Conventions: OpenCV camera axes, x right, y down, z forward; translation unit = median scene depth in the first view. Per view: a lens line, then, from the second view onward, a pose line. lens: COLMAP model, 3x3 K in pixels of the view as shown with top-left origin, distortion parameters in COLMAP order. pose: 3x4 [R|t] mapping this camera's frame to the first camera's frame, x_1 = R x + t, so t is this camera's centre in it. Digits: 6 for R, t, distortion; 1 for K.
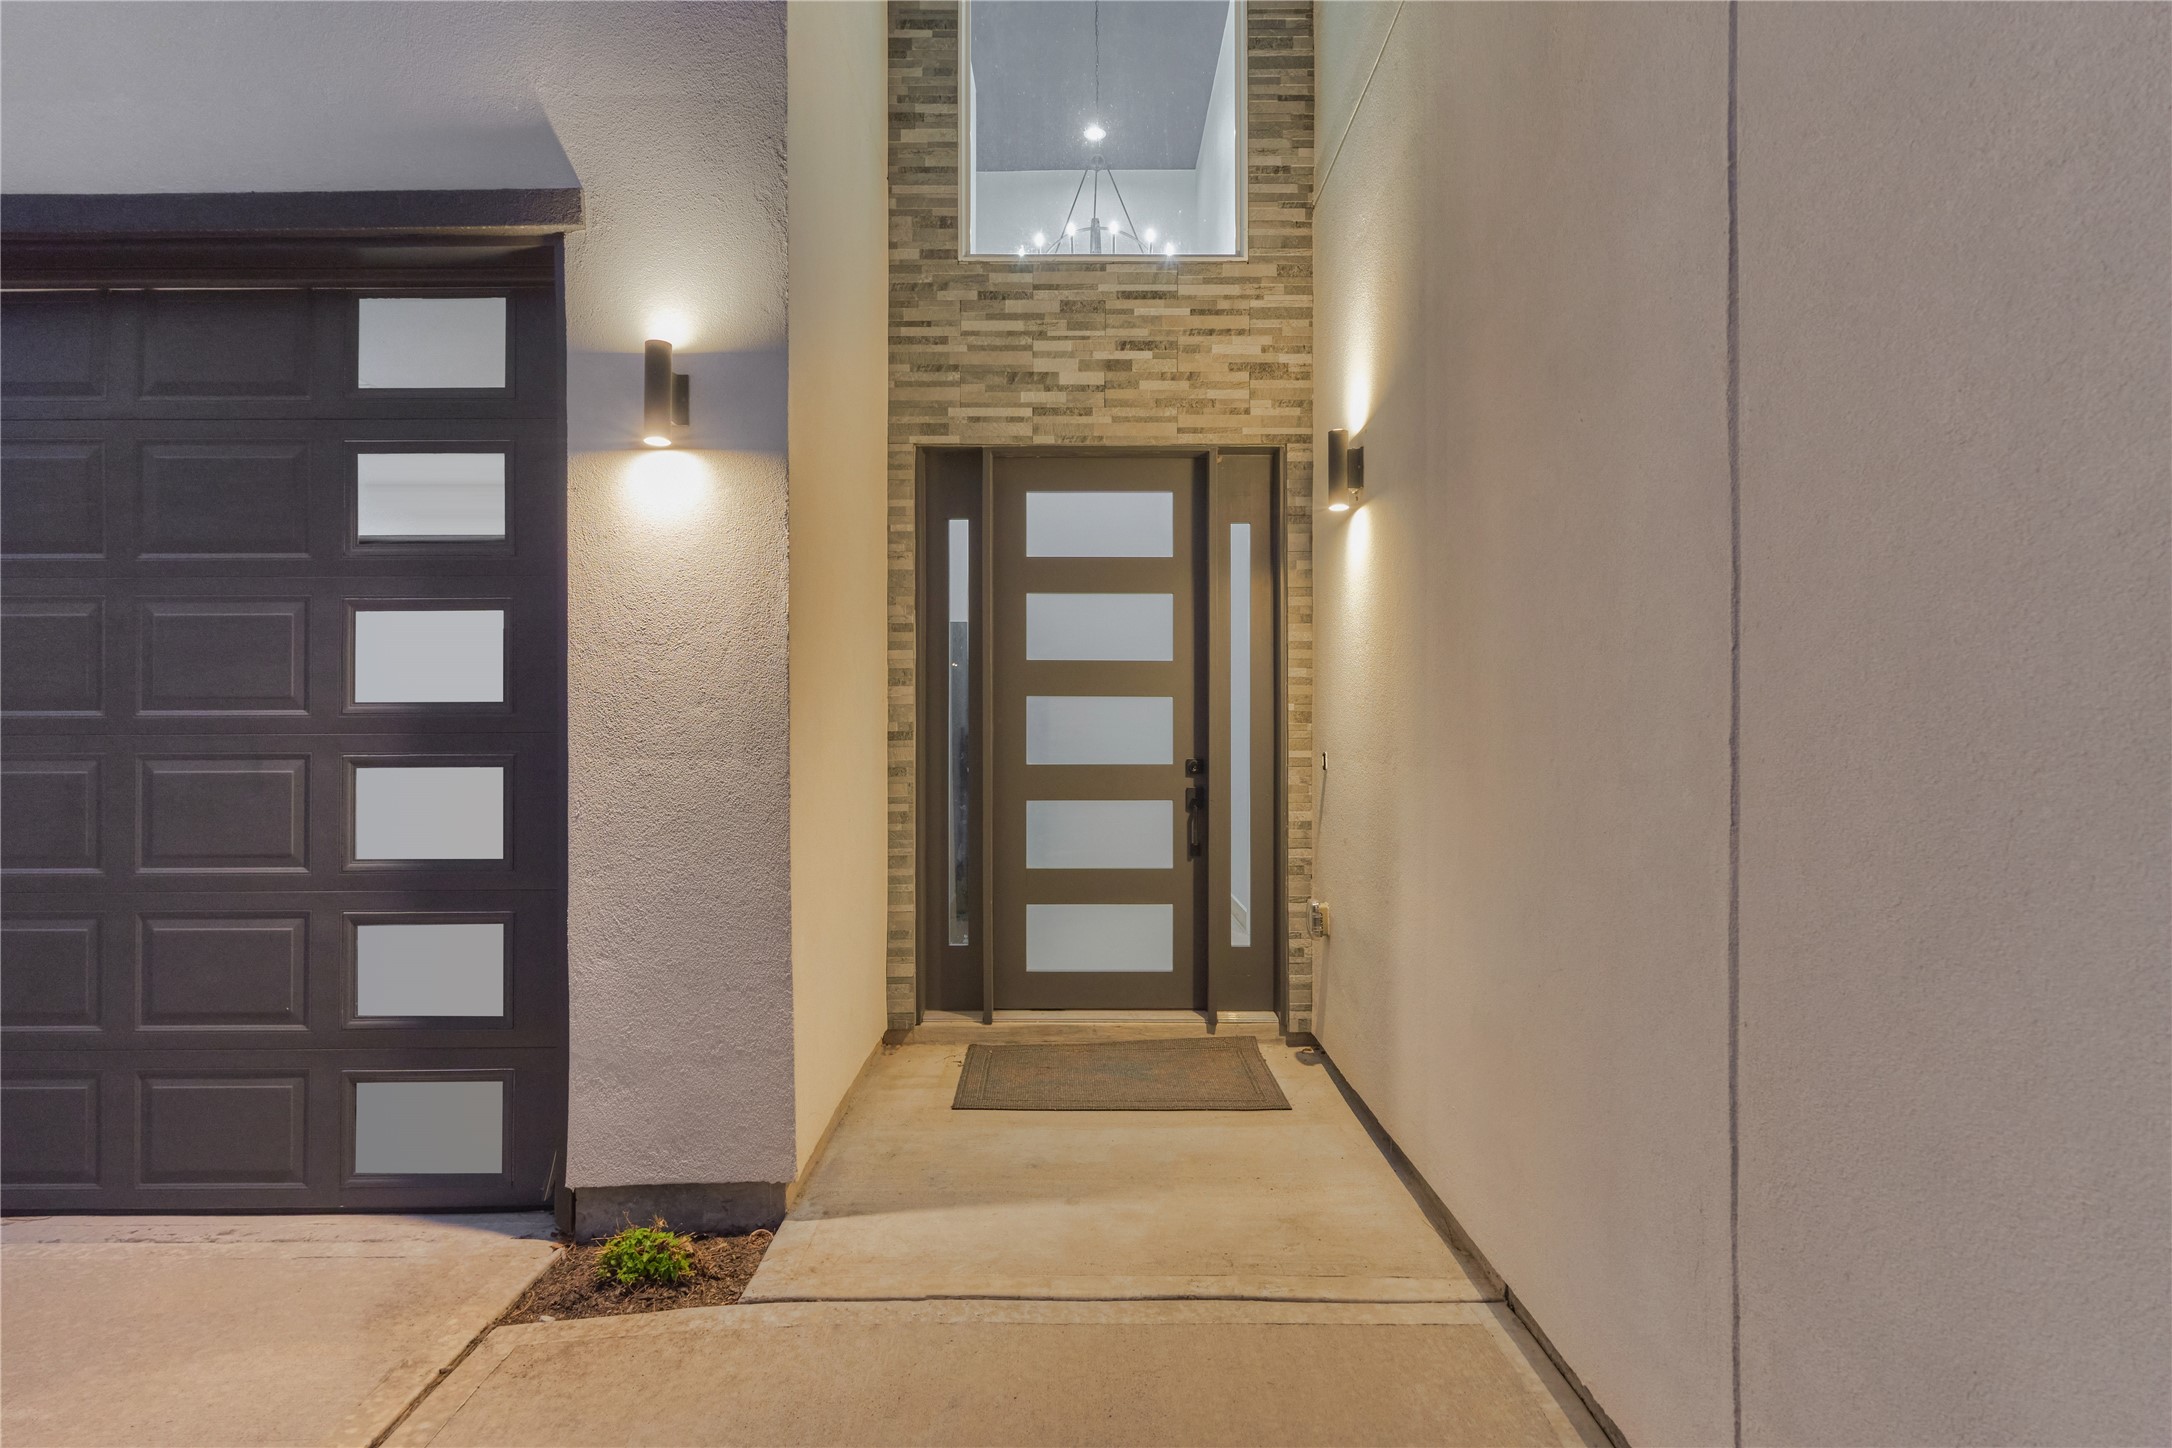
lens RADIAL K [[1178.2, 0, 1082.0], [0, 1178.2, 732.8], [0, 0, 1]] dist [-0.001576, -0.000214]
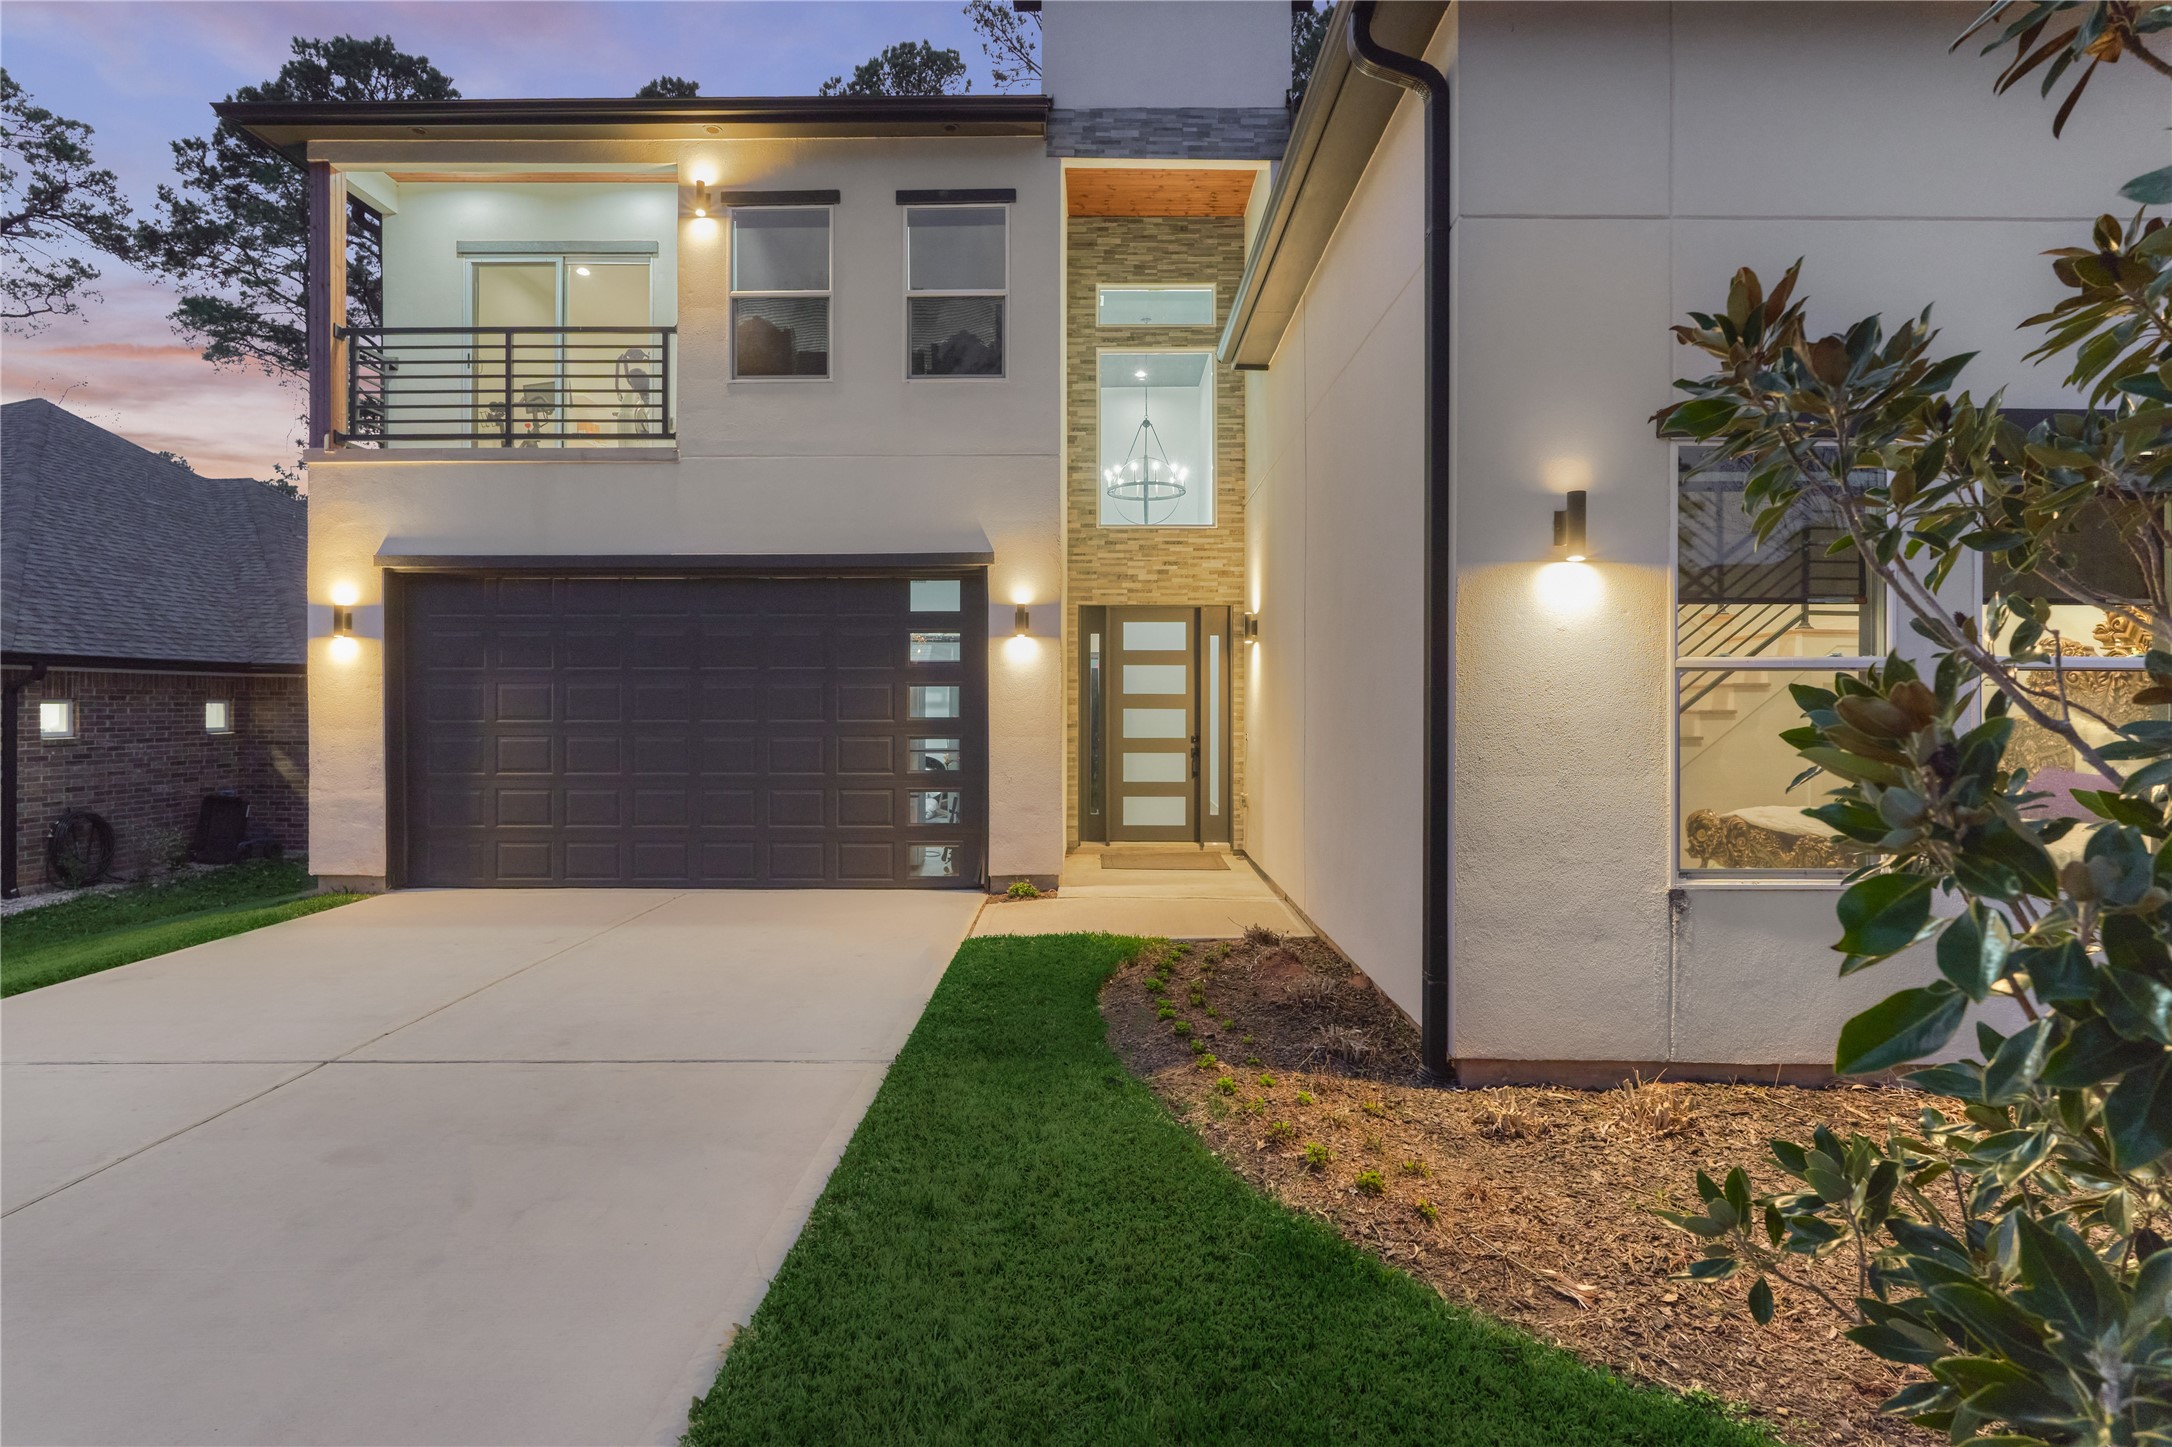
lens RADIAL K [[1035.4, 0, 1079.4], [0, 1035.4, 699.4], [0, 0, 1]] dist [-0.002293, -0.000085]
pose [[0.999709, 0.002293, -0.024002, -0.088547], [-0.002358, 0.999994, -0.002689, -0.045460], [0.023996, 0.002745, 0.999708, -1.114283]]
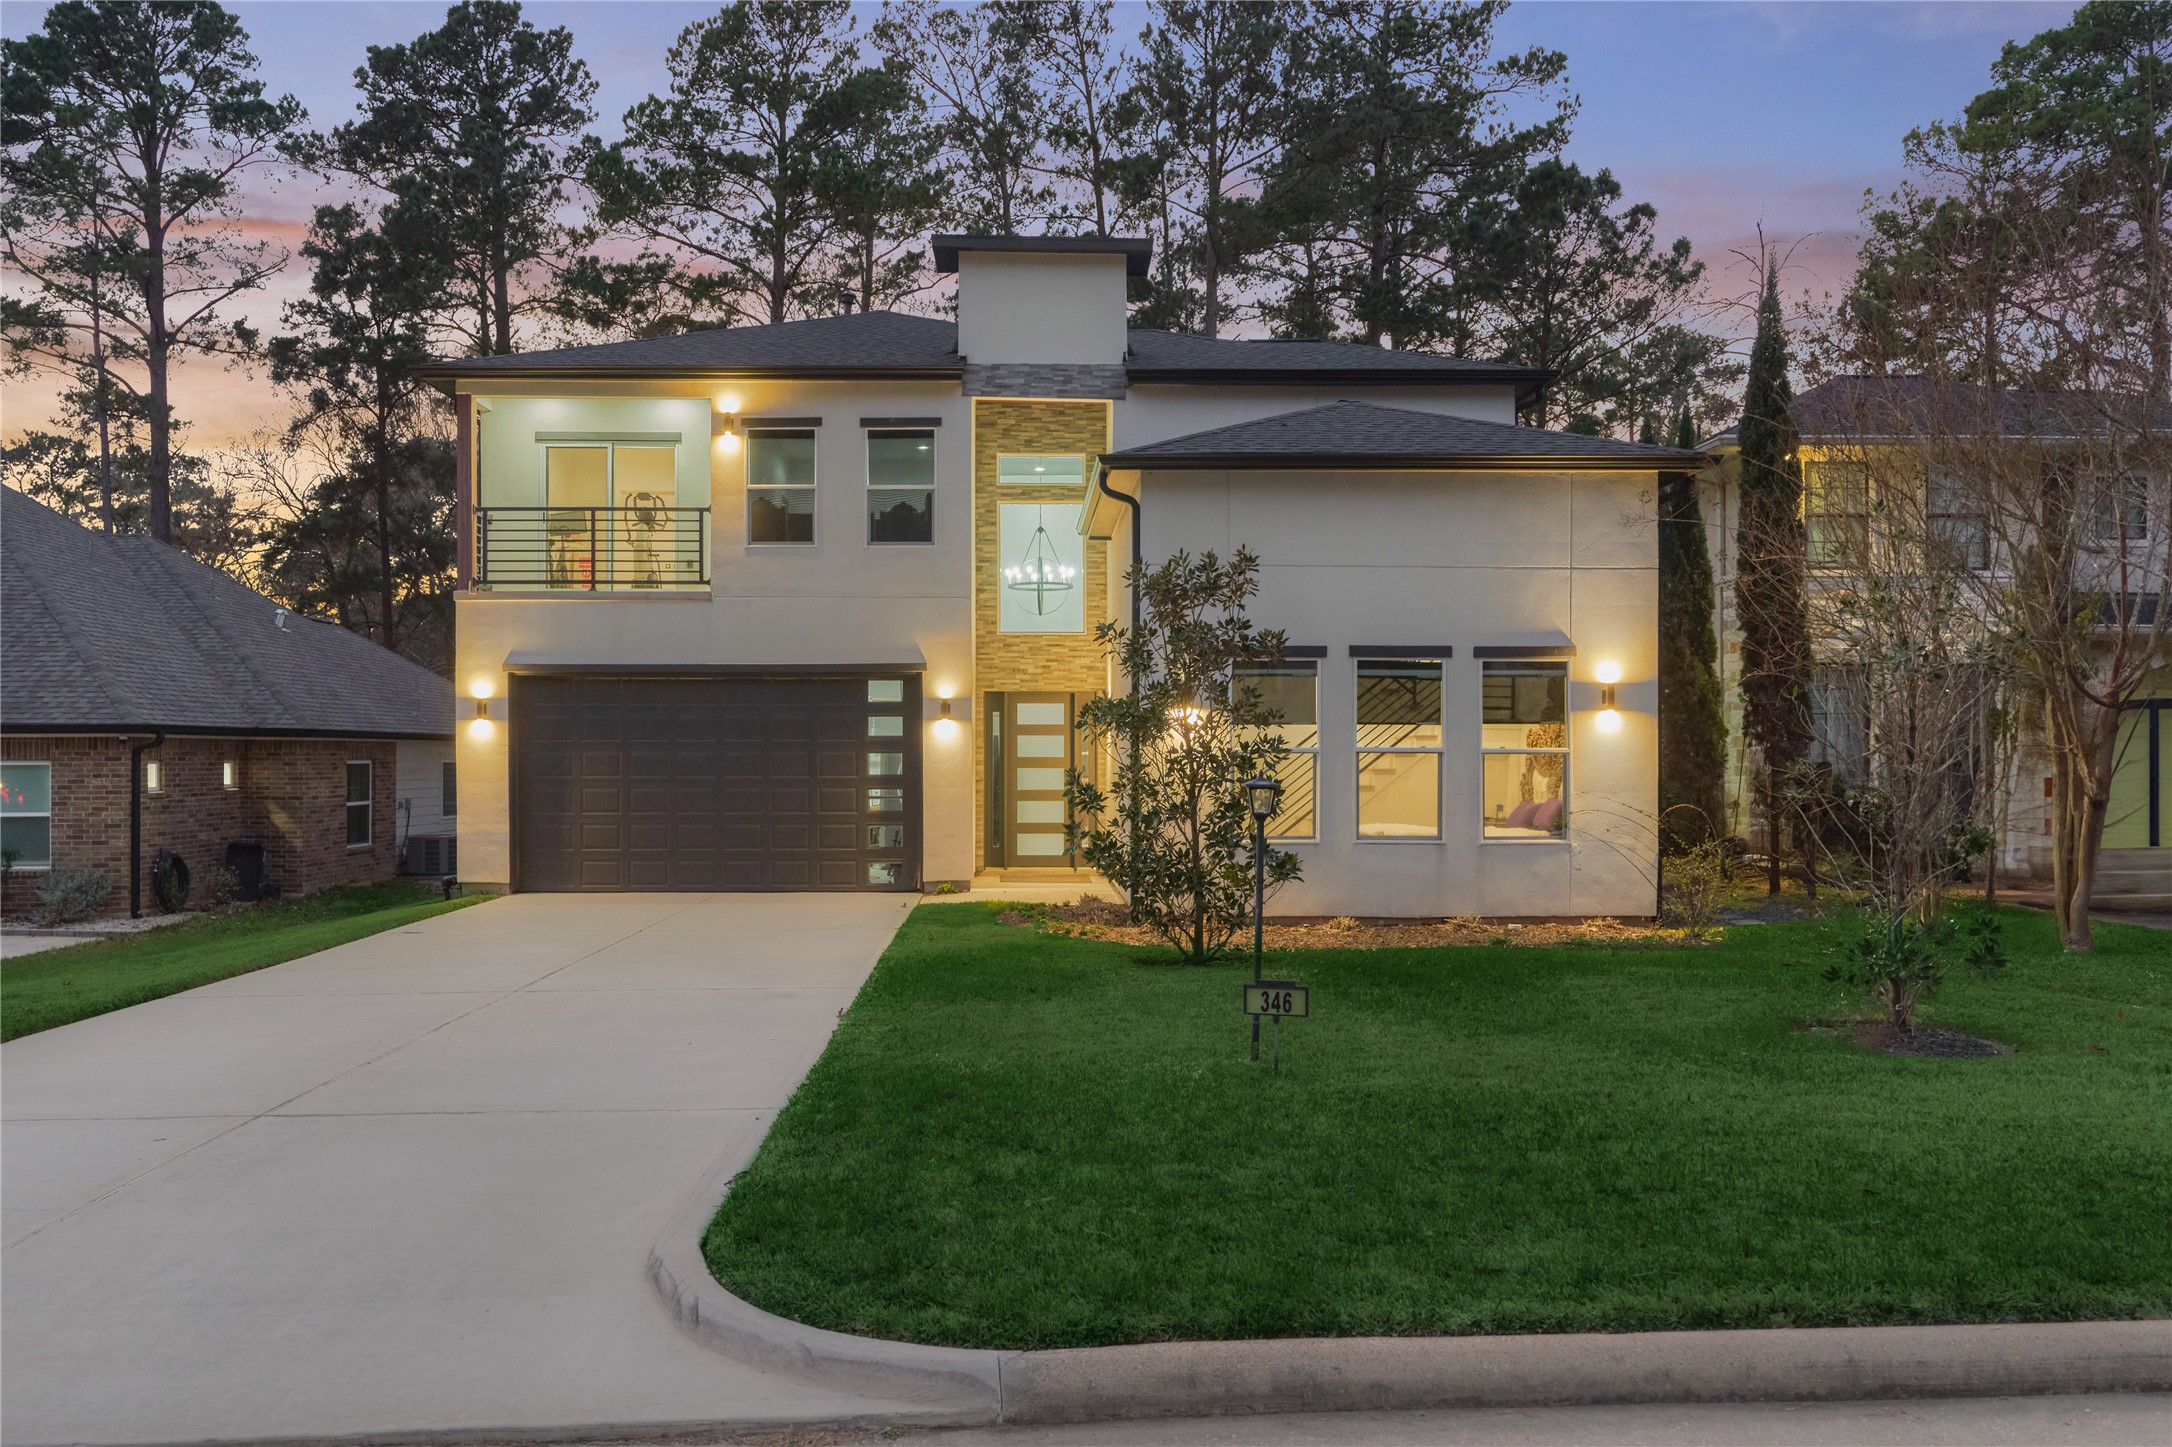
lens RADIAL K [[1555.3, 0, 1038.6], [0, 1555.3, 755.9], [0, 0, 1]] dist [-0.000523, 0.000075]
pose [[0.999951, 0.002098, 0.009651, -0.031433], [-0.002101, 0.999998, 0.000318, -0.067281], [-0.009650, -0.000338, 0.999953, -3.292921]]
